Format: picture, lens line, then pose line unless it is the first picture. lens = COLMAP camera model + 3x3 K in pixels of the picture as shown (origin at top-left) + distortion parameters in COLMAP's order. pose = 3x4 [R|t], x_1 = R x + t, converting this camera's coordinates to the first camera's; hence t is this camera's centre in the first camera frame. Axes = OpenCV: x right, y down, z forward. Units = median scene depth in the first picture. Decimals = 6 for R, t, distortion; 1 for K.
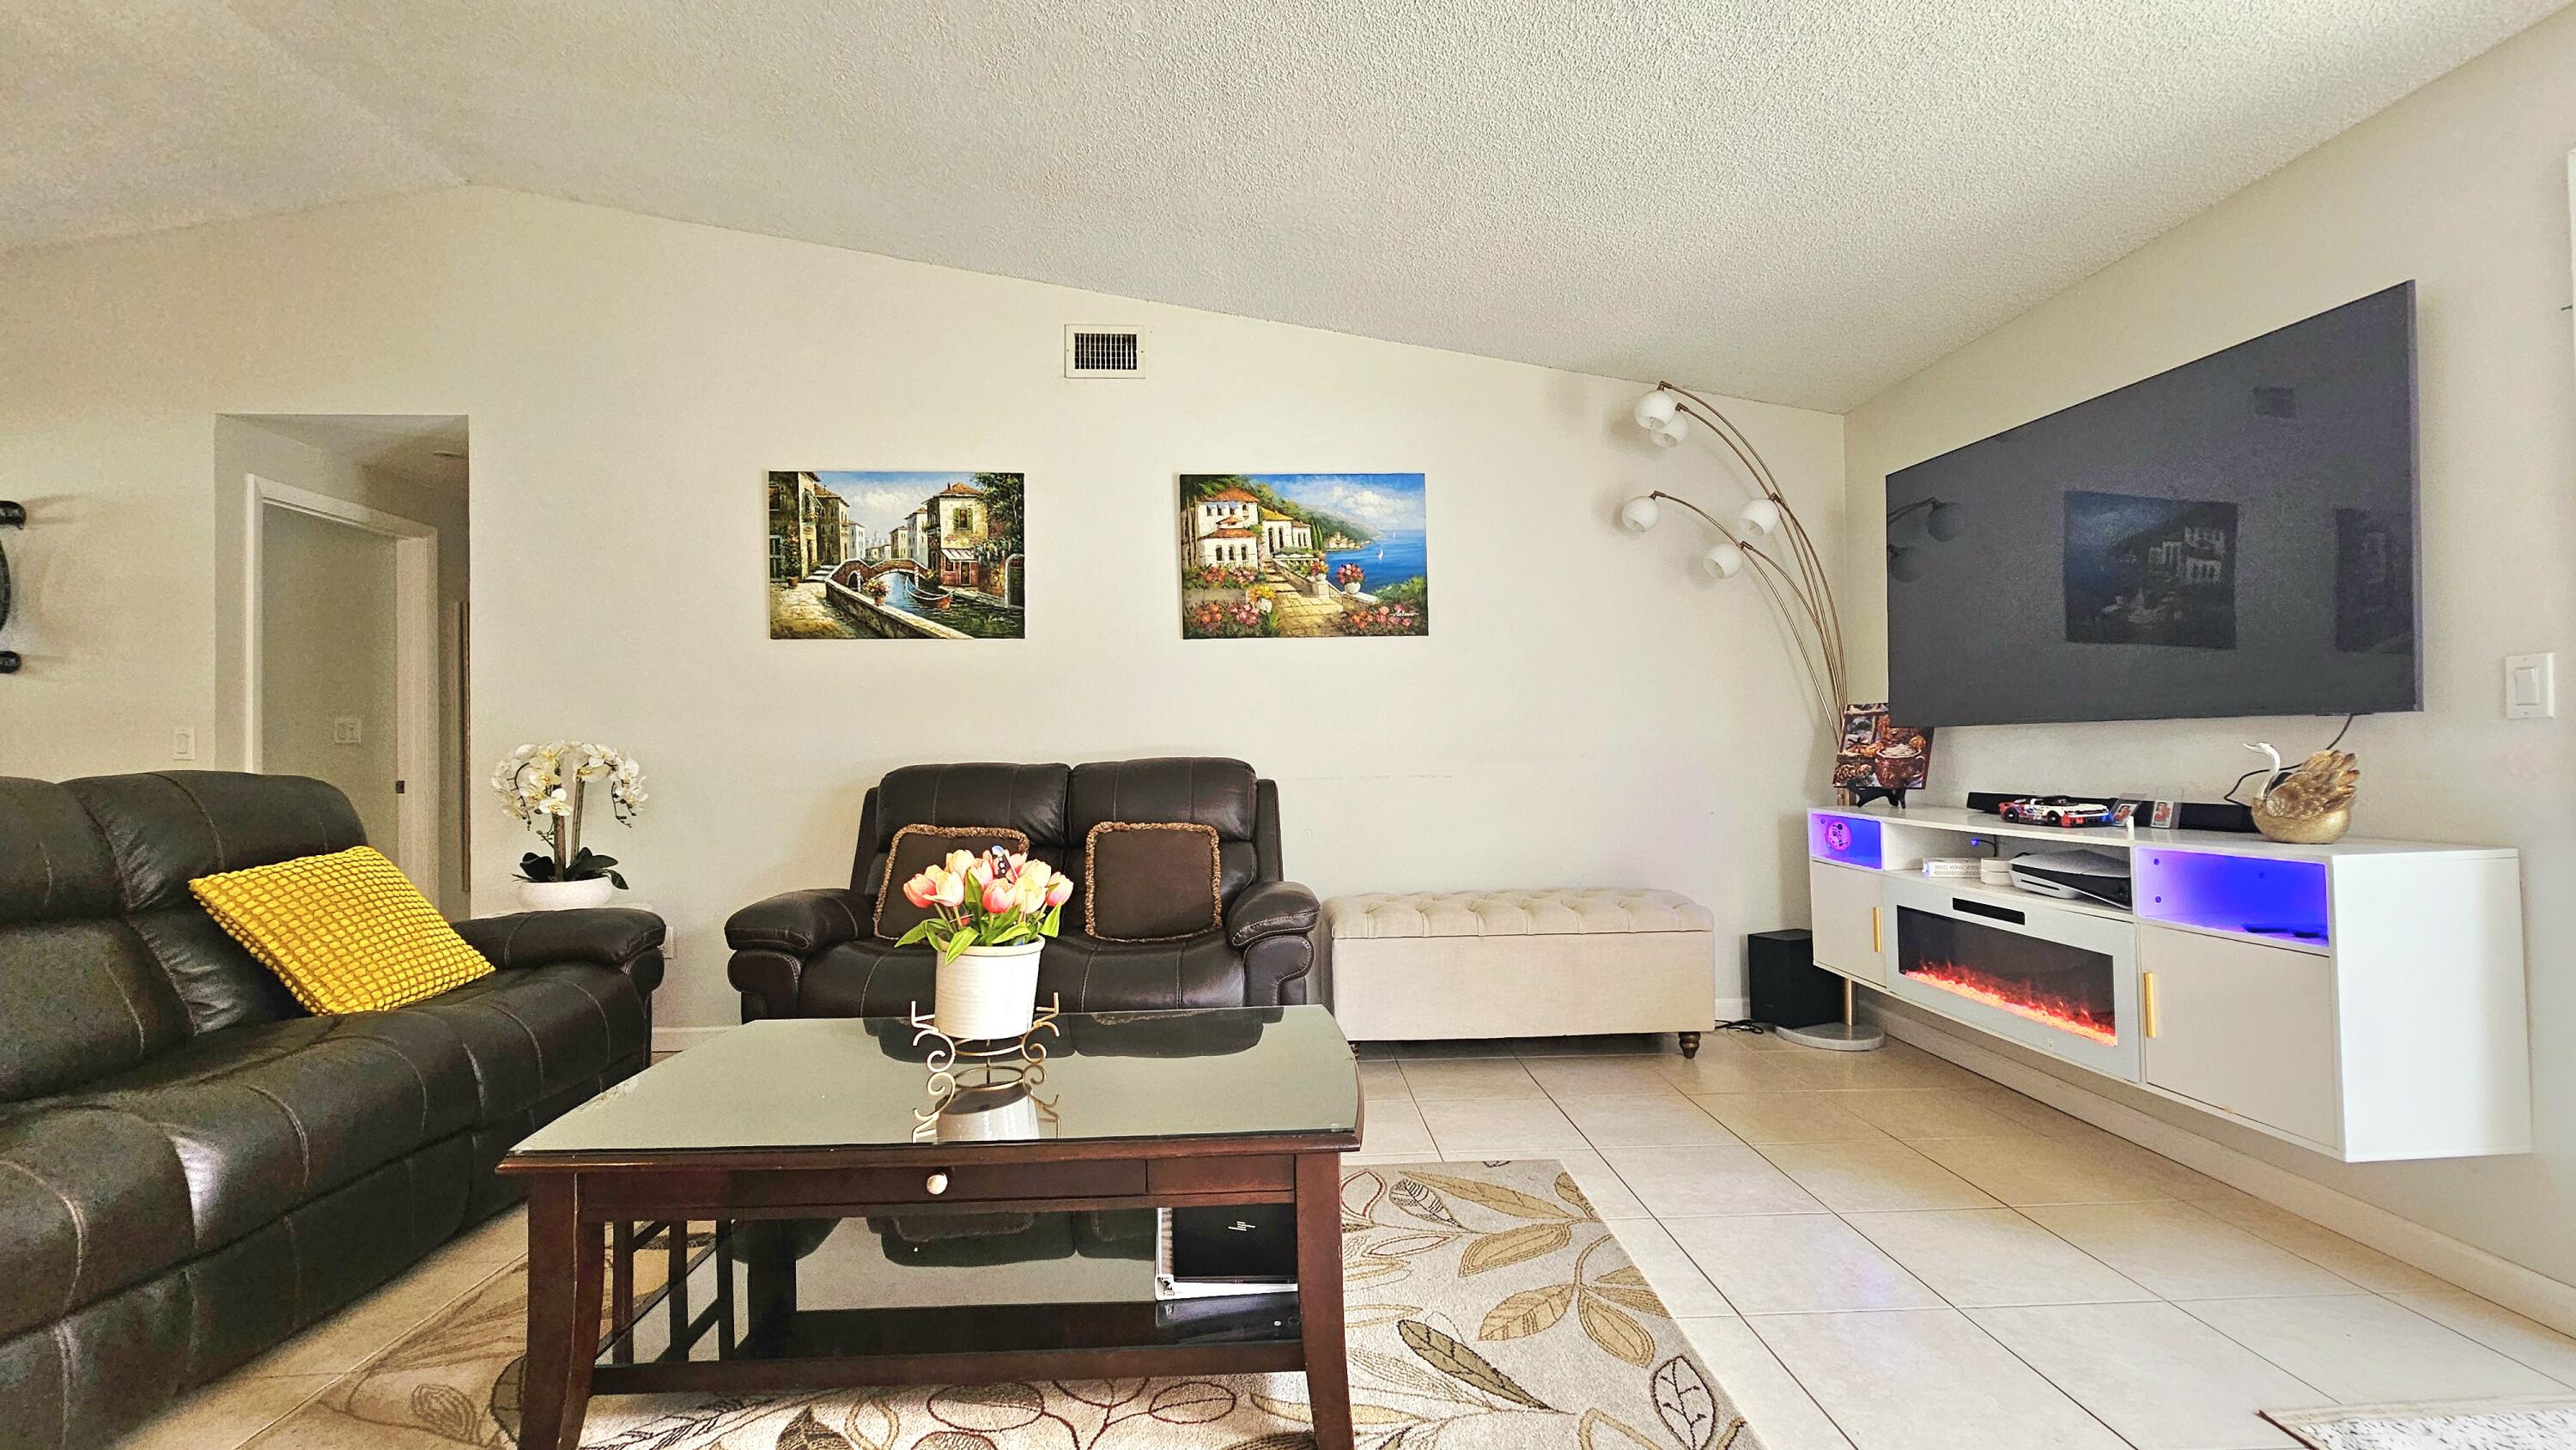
lens RADIAL K [[1053.8, 0, 1292.7], [0, 1053.8, 738.3], [0, 0, 1]] dist [-0.005308, 0.000261]
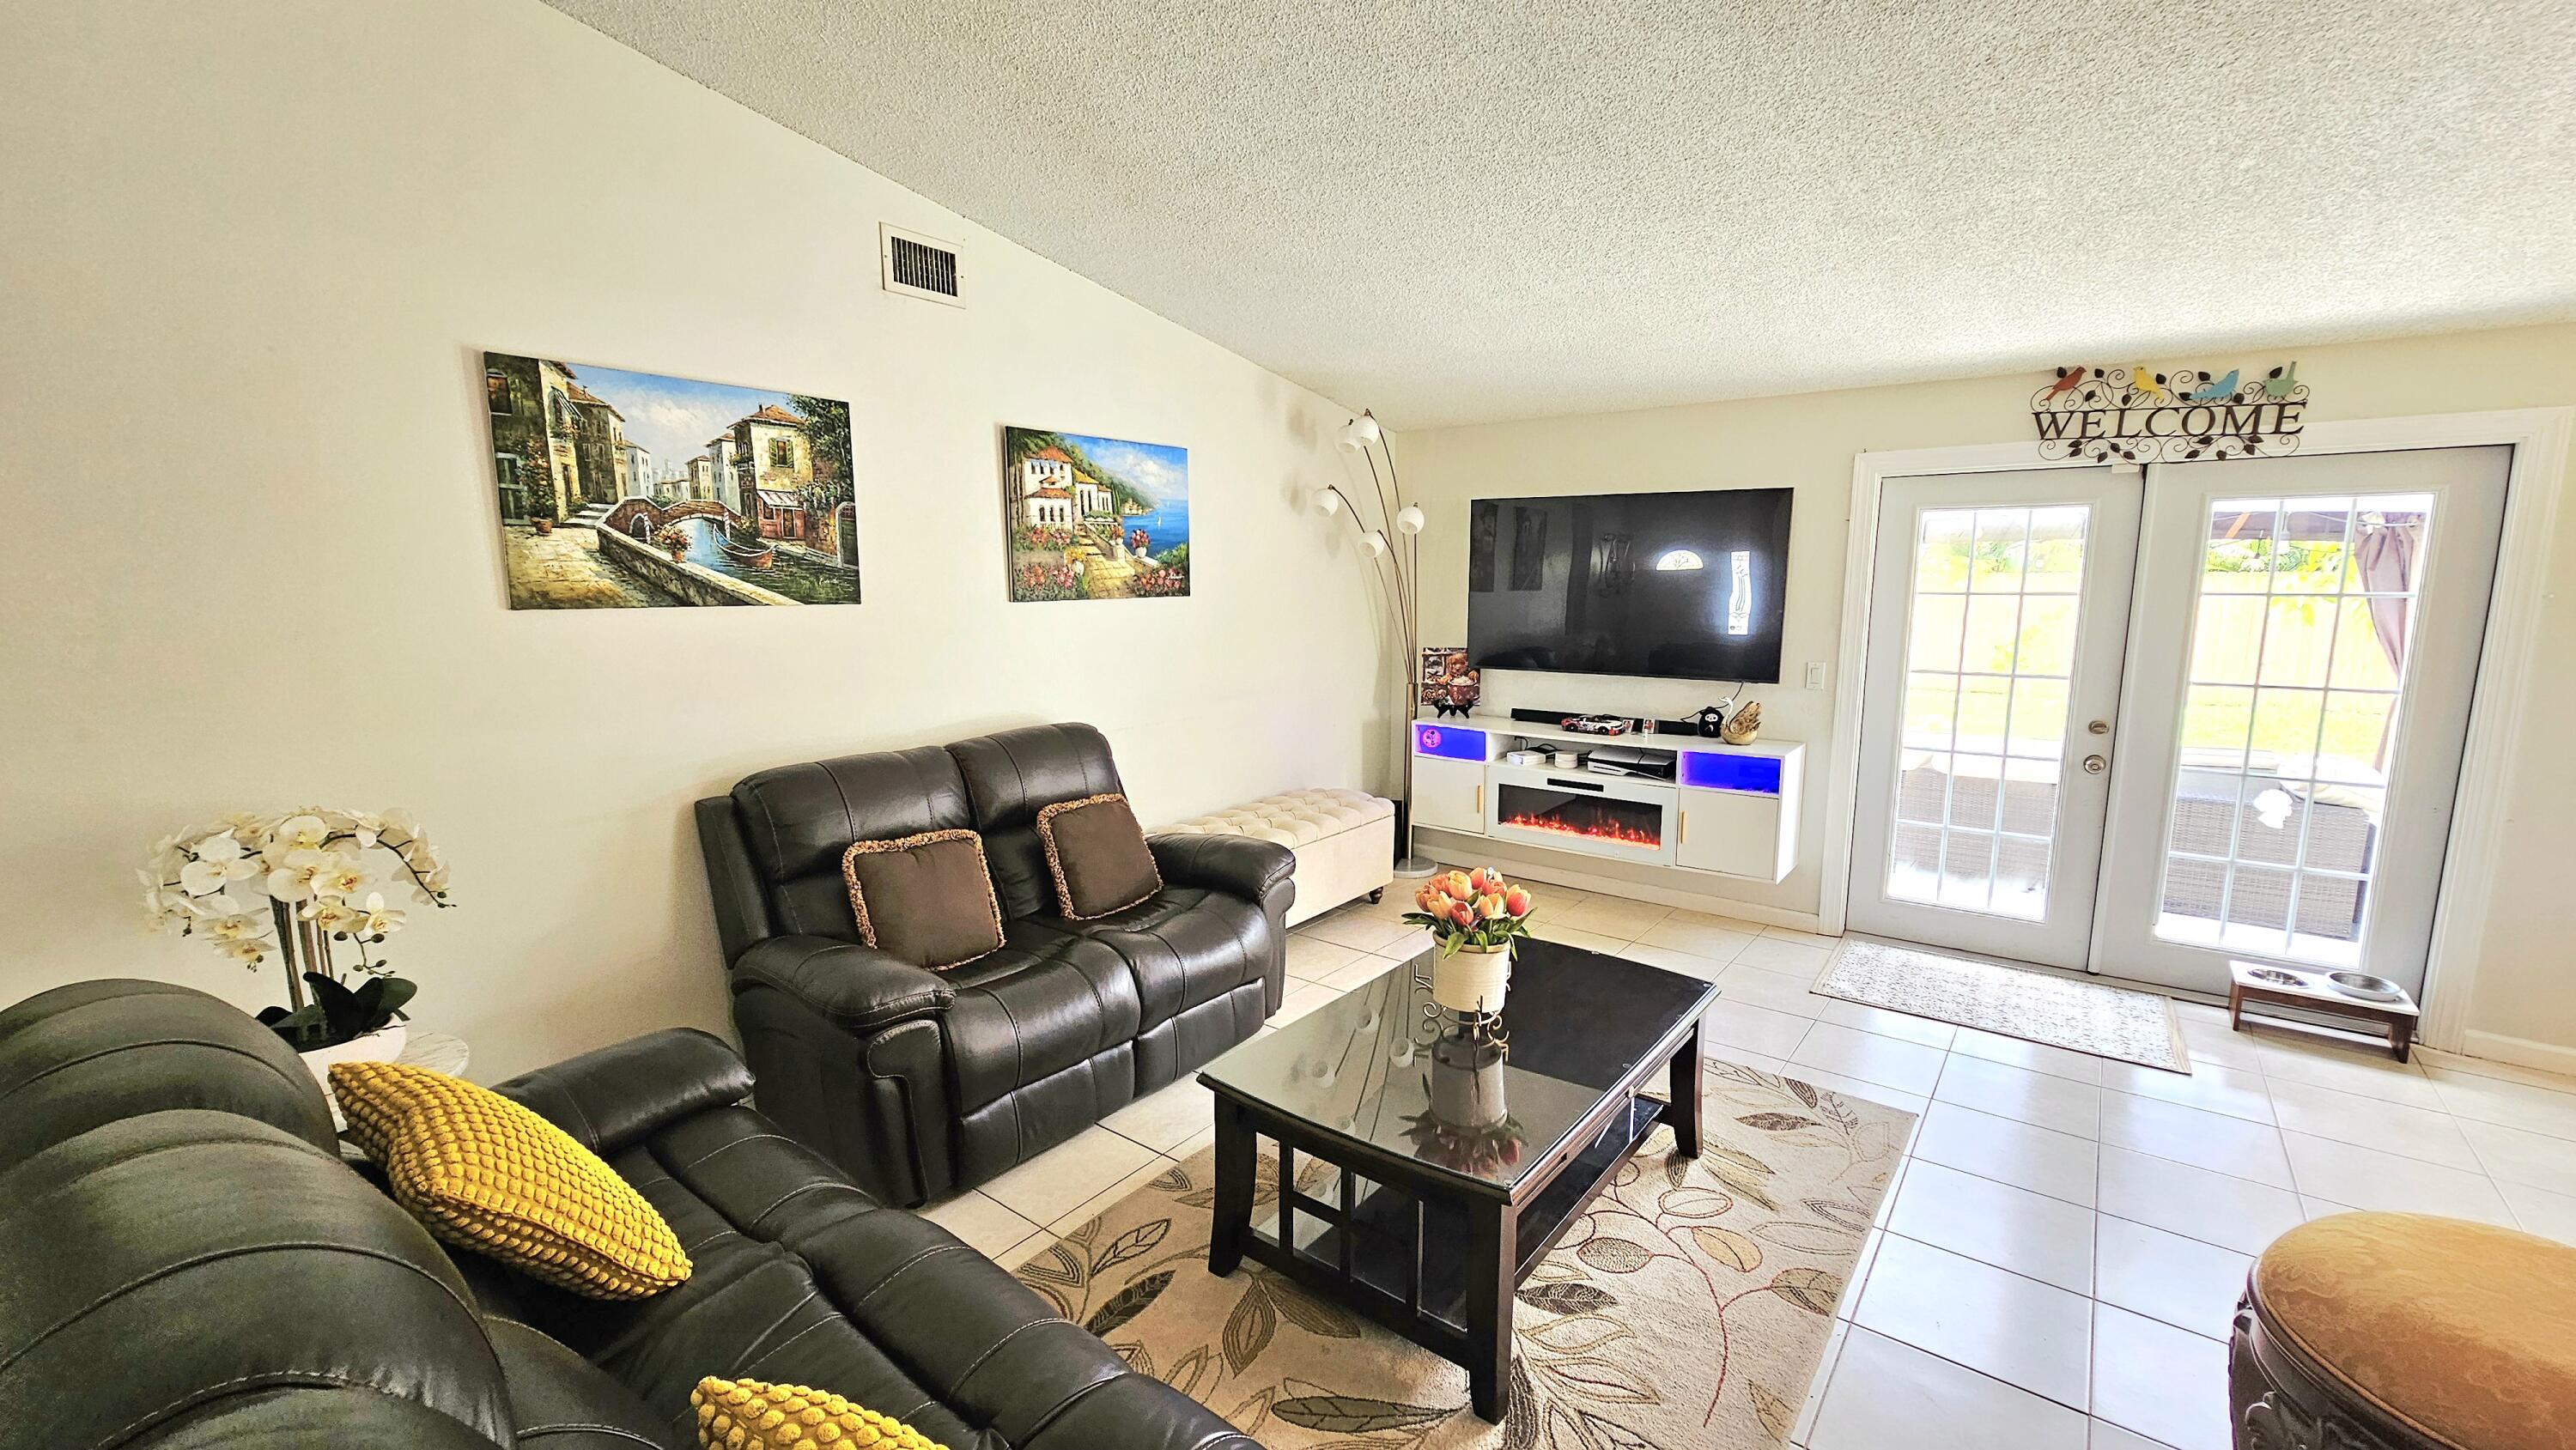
lens RADIAL K [[1061.1, 0, 1298.4], [0, 1061.1, 739.4], [0, 0, 1]] dist [-0.000526, -0.000153]
pose [[0.643934, -0.106879, 0.757579, -0.691955], [-0.016614, 0.988007, 0.153510, -0.124653], [-0.764901, -0.111436, 0.634436, 0.170460]]
